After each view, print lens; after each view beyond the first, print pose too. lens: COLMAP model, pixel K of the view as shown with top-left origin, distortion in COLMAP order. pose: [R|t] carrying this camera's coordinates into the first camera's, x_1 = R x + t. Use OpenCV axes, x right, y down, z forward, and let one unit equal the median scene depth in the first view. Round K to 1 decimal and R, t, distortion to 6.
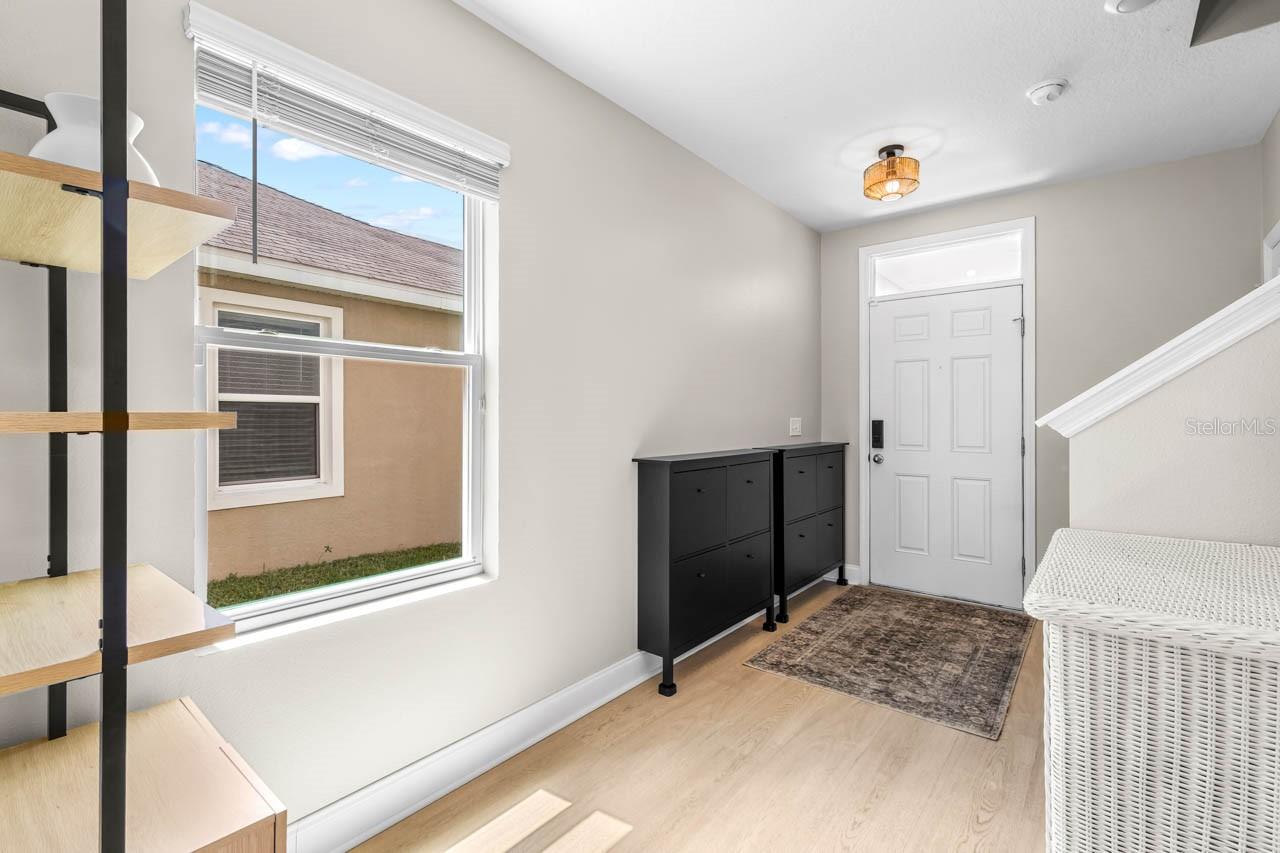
lens RADIAL K [[573.9, 0, 641.6], [0, 573.9, 413.9], [0, 0, 1]] dist [-0.000683, -0.000562]
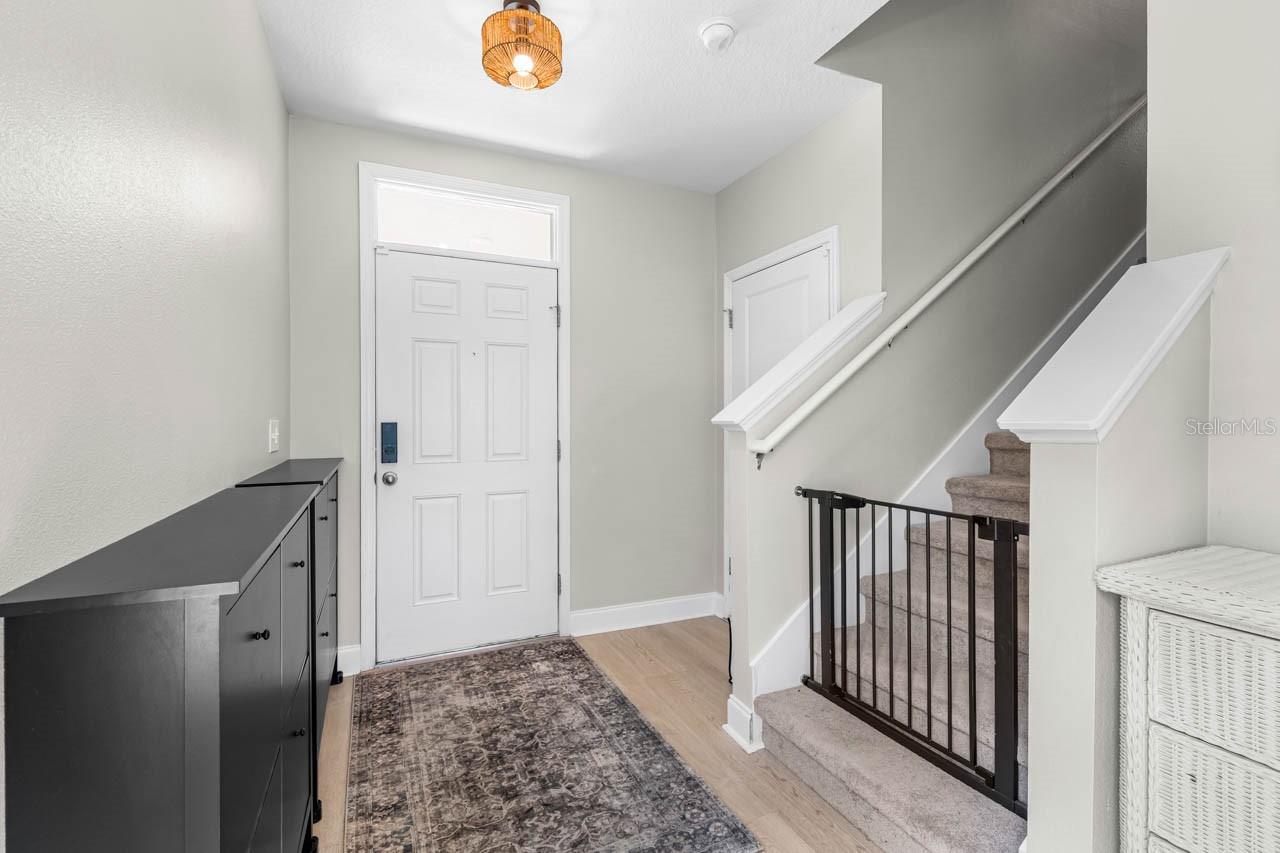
lens RADIAL K [[565.3, 0, 637.0], [0, 565.3, 419.7], [0, 0, 1]] dist [-0.000668, -0.000179]
pose [[0.448206, -0.002755, 0.893926, -0.073833], [-0.002450, 0.999988, 0.004311, 0.005444], [-0.893927, -0.004122, 0.448194, 0.541079]]
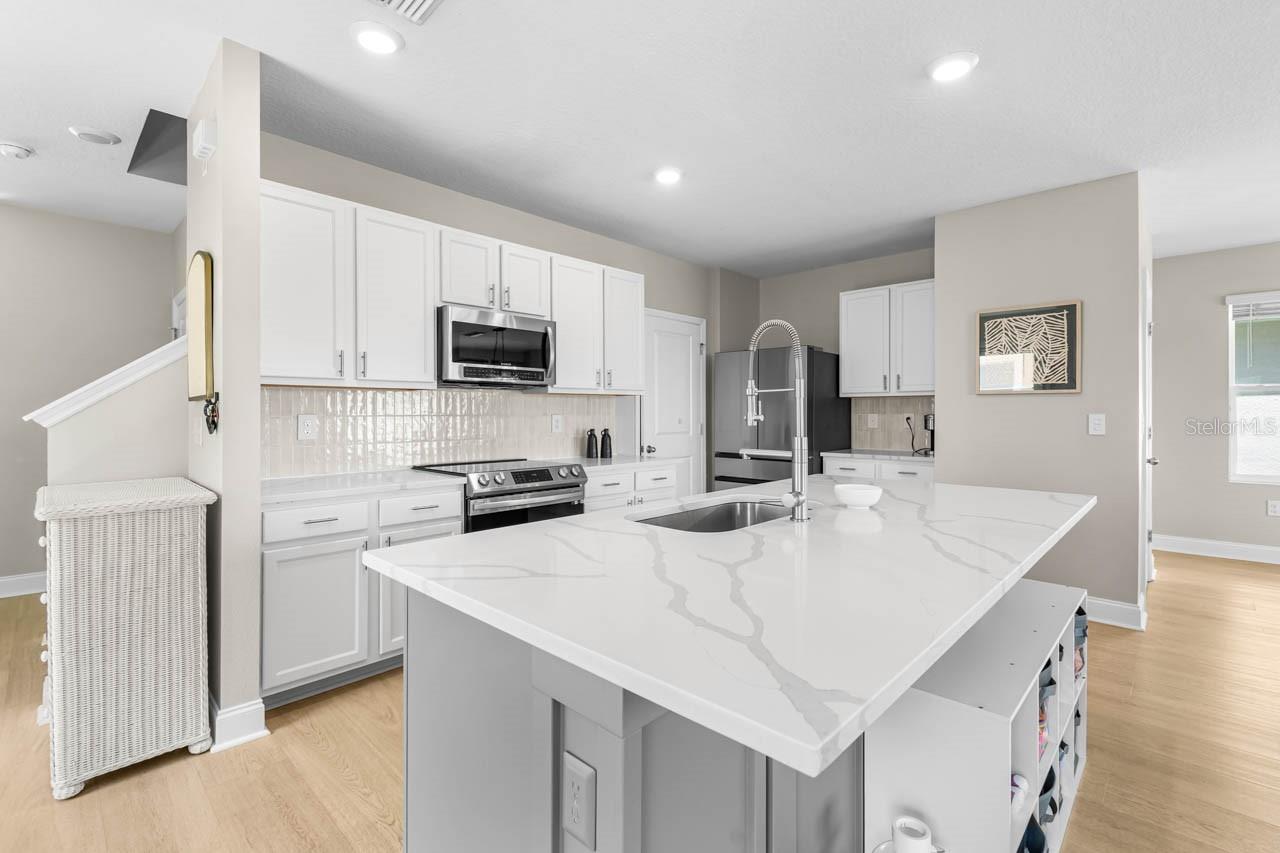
lens RADIAL K [[573.9, 0, 641.6], [0, 573.9, 413.9], [0, 0, 1]] dist [-0.000683, -0.000562]
pose [[0.081993, -0.004762, 0.996622, -0.307681], [-0.007370, 0.999958, 0.005384, -0.007315], [-0.996606, -0.007787, 0.081954, -0.334625]]
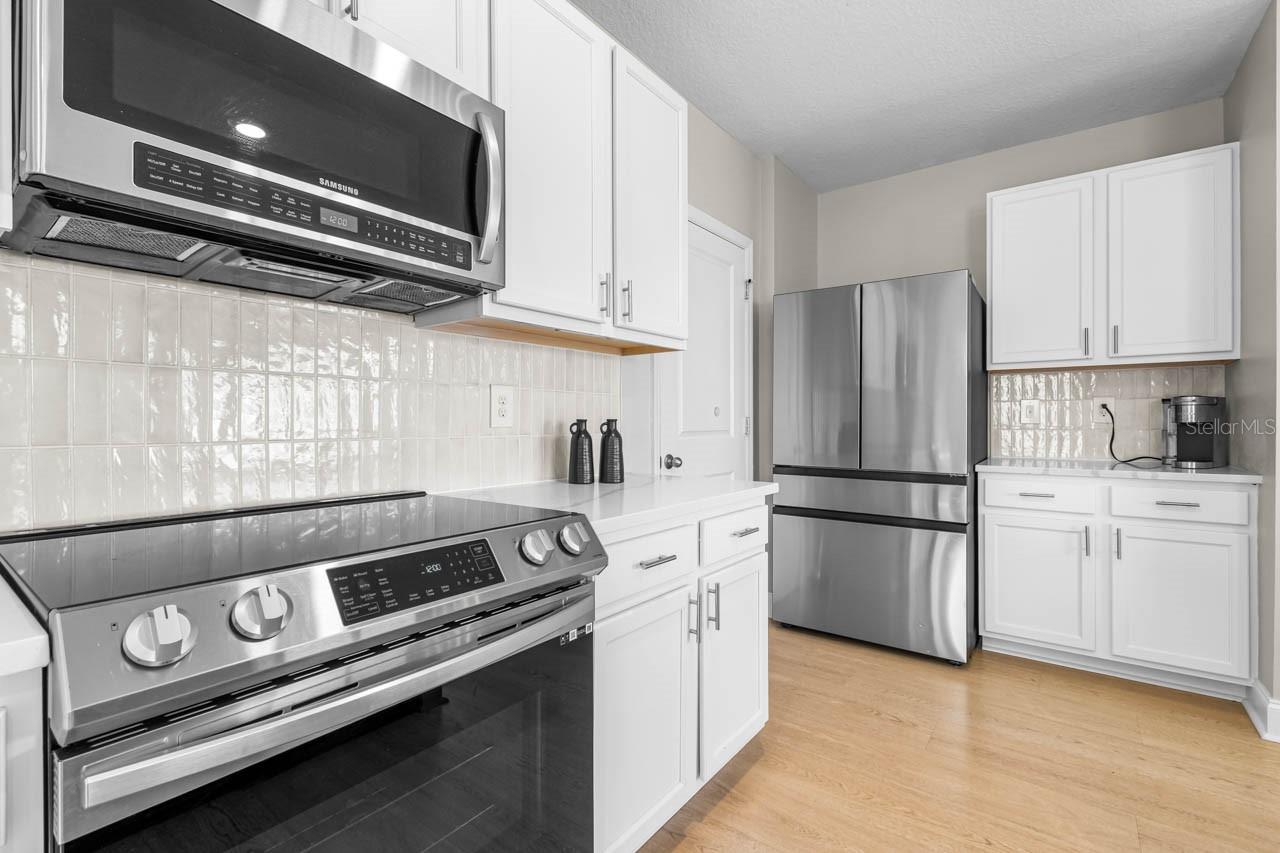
lens RADIAL K [[578.2, 0, 642.6], [0, 578.2, 419.7], [0, 0, 1]] dist [0.002742, -0.000387]
pose [[-0.034371, -0.000906, 0.999409, 0.420475], [-0.007398, 0.999972, 0.000653, 0.036356], [-0.999382, -0.007371, -0.034377, -0.150298]]
